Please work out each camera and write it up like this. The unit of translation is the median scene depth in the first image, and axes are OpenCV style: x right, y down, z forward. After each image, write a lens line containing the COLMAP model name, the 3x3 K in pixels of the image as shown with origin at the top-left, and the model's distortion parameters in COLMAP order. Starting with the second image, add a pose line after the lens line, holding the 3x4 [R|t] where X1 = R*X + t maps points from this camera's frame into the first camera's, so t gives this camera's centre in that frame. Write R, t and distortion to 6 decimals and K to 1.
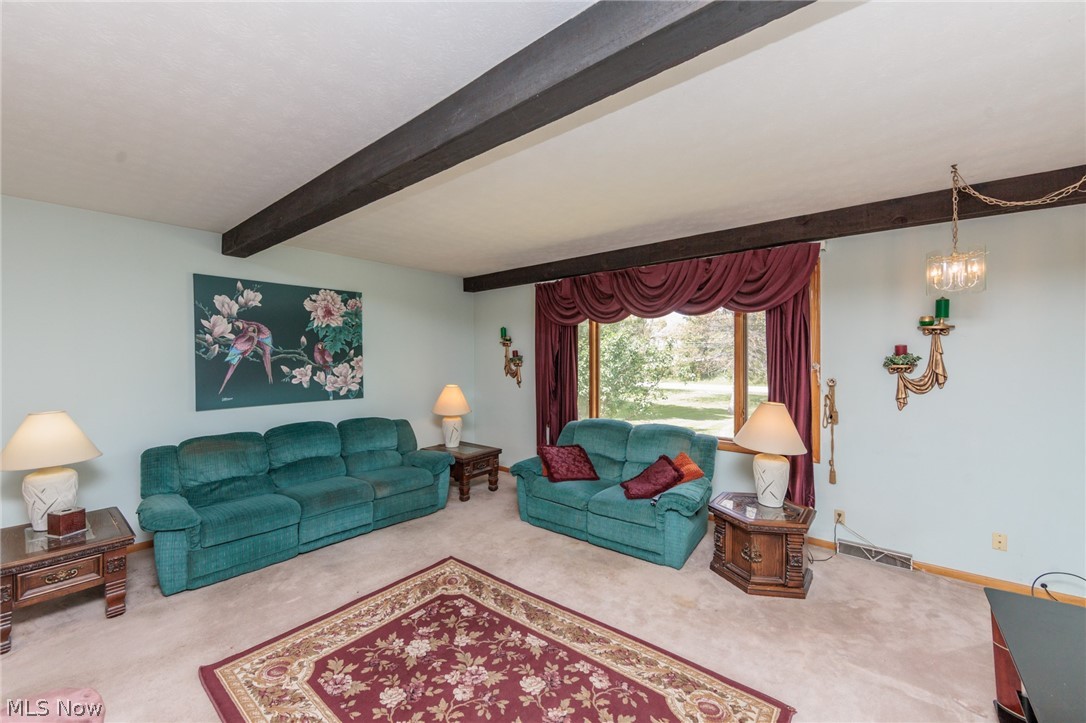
lens RADIAL K [[423.6, 0, 545.1], [0, 423.6, 360.5], [0, 0, 1]] dist [-0.000680, 0.000094]
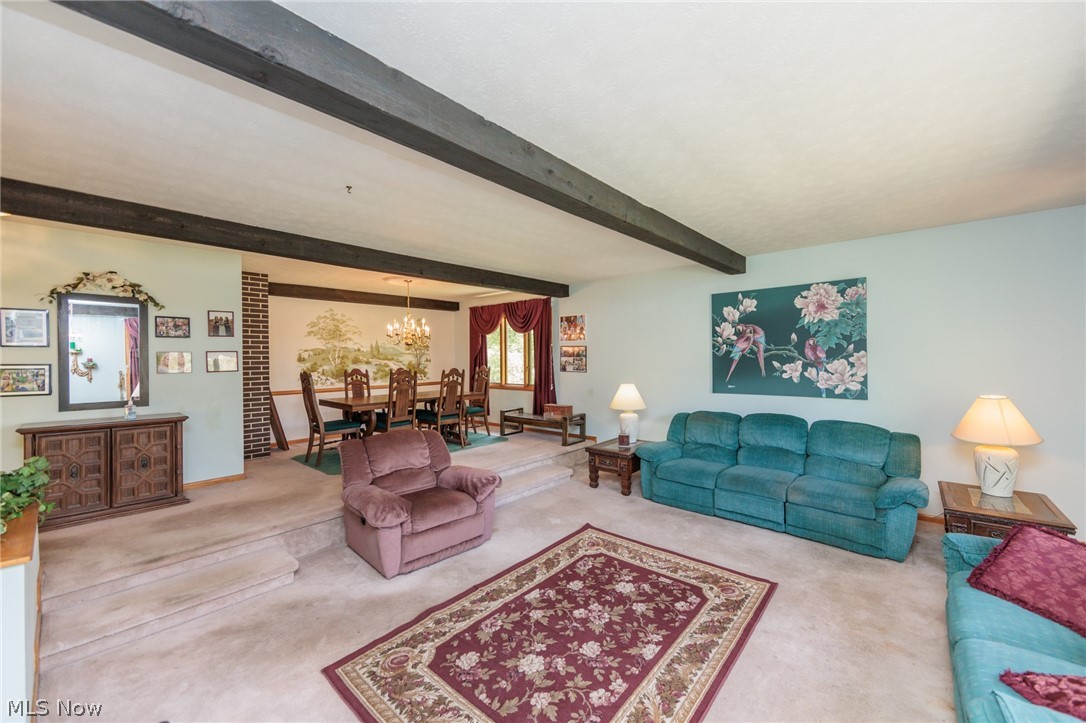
lens RADIAL K [[423.6, 0, 545.1], [0, 423.6, 360.5], [0, 0, 1]] dist [-0.000680, 0.000094]
pose [[-0.036300, 0.011141, -0.999279, 0.629447], [0.003894, 0.999932, 0.011007, -0.005001], [0.999333, -0.003492, -0.036341, 0.536338]]
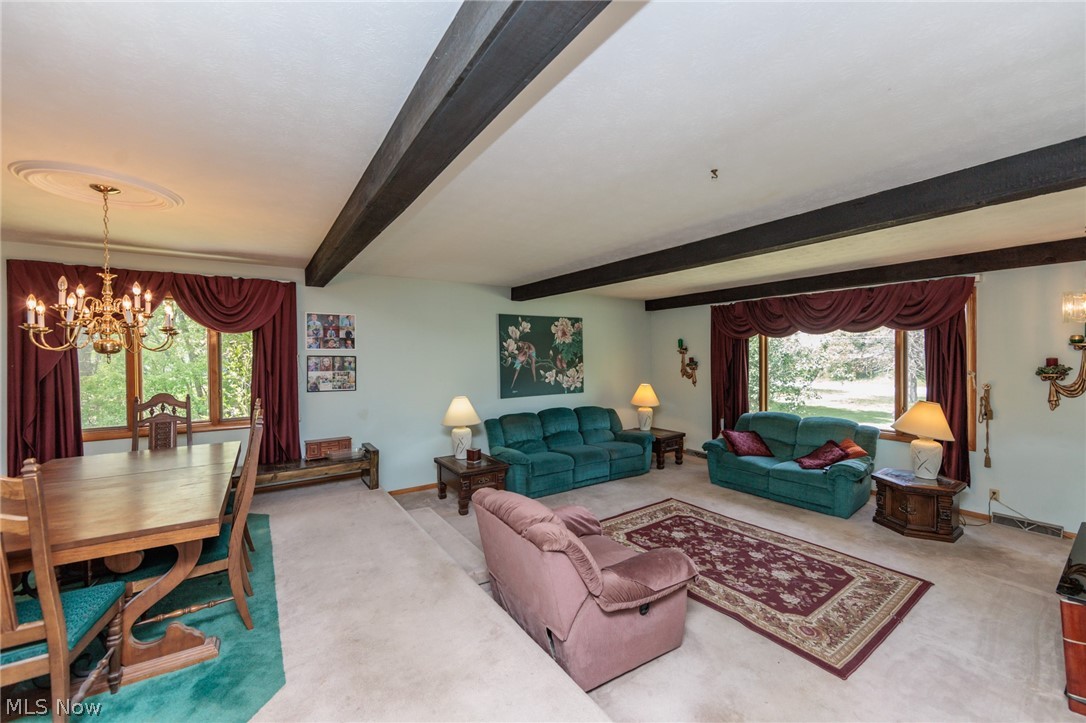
lens RADIAL K [[423.6, 0, 545.1], [0, 423.6, 360.5], [0, 0, 1]] dist [-0.000680, 0.000094]
pose [[0.960850, -0.002502, -0.277058, -0.226063], [0.004517, 0.999968, 0.006635, -0.039482], [0.277033, -0.007627, 0.960830, -0.553000]]
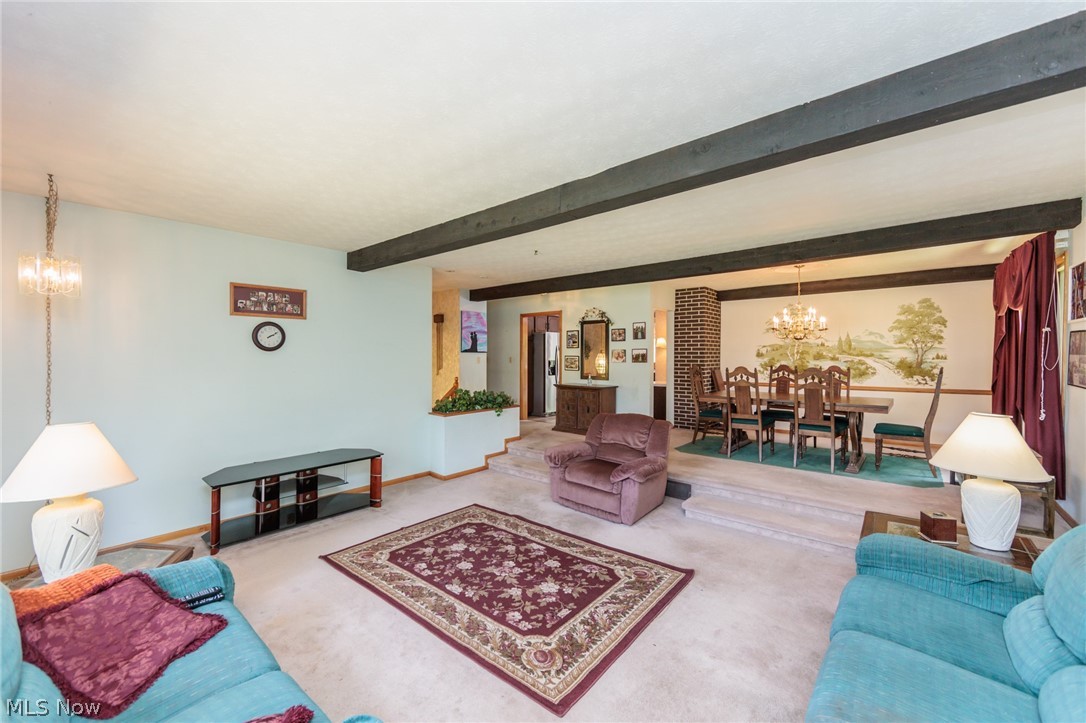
lens RADIAL K [[431.3, 0, 545.7], [0, 431.3, 360.9], [0, 0, 1]] dist [-0.000856, -0.000026]
pose [[-0.999897, 0.004258, 0.013720, -0.203930], [0.004525, 0.999800, 0.019489, -0.008598], [-0.013634, 0.019549, -0.999716, 1.489377]]
